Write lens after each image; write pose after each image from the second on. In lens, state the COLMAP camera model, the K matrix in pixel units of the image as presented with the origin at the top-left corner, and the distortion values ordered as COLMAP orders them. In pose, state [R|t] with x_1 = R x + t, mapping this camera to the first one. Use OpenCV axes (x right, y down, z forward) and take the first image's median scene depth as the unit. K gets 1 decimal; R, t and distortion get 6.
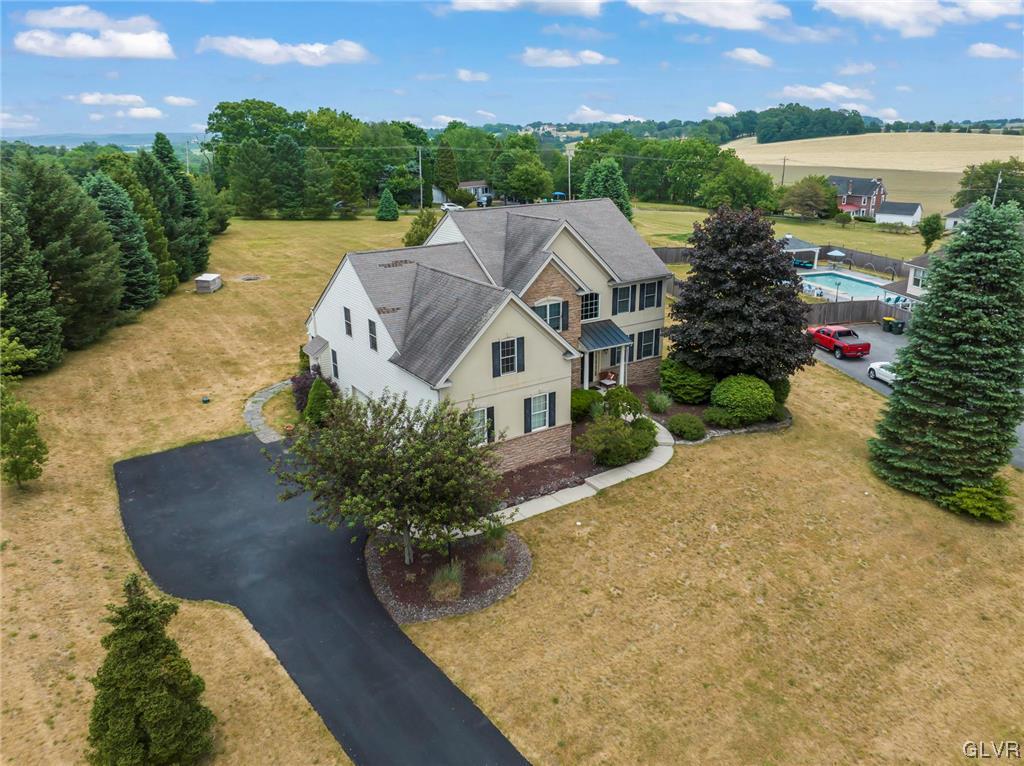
lens RADIAL K [[746.1, 0, 512.2], [0, 746.1, 387.9], [0, 0, 1]] dist [-0.050170, 0.014921]
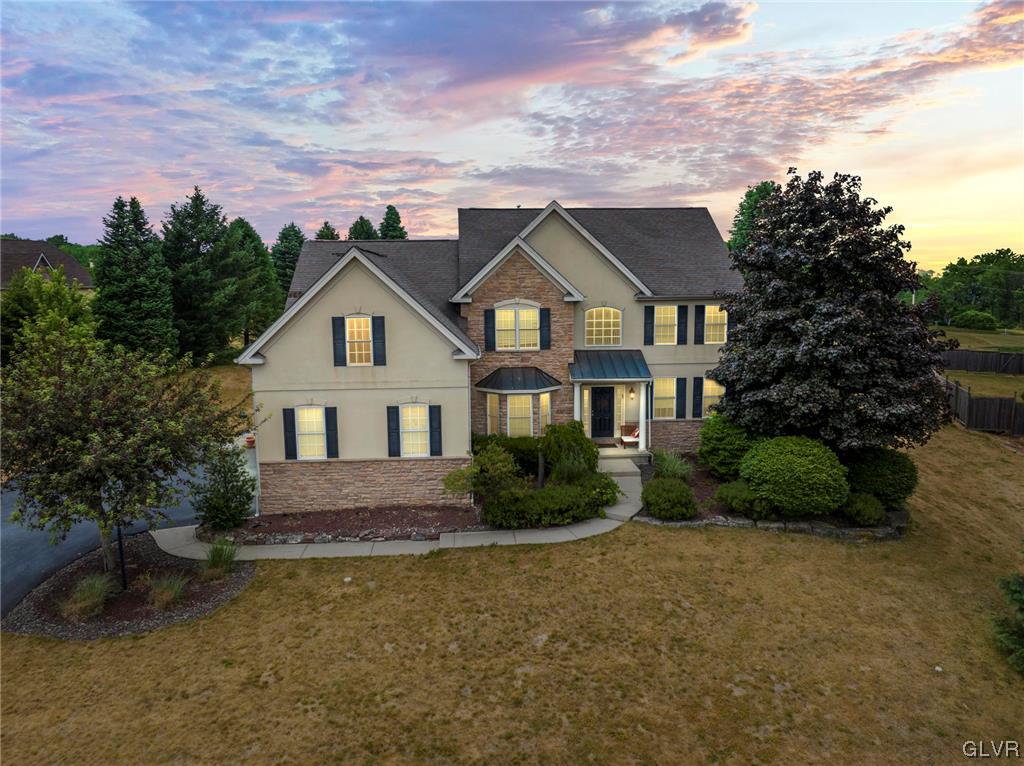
lens RADIAL K [[746.1, 0, 512.5], [0, 746.1, 388.2], [0, 0, 1]] dist [-0.050170, 0.014921]
pose [[0.870365, 0.076379, -0.486448, 0.449849], [-0.164646, 0.976177, -0.141315, 0.076102], [0.464066, 0.203088, 0.862206, 0.414262]]
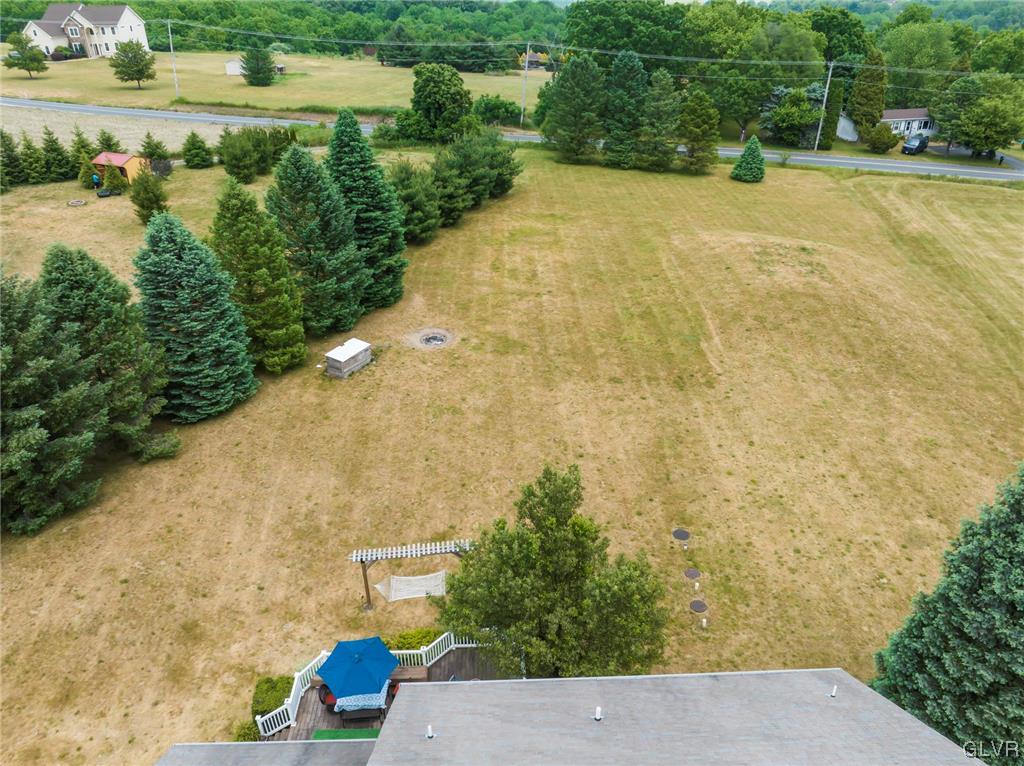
lens RADIAL K [[746.1, 0, 511.0], [0, 746.1, 381.5], [0, 0, 1]] dist [-0.050170, 0.014921]
pose [[0.848728, 0.261299, -0.459764, 0.069436], [-0.178112, 0.959849, 0.216717, -0.570015], [0.497932, -0.102044, 0.861191, 0.932164]]
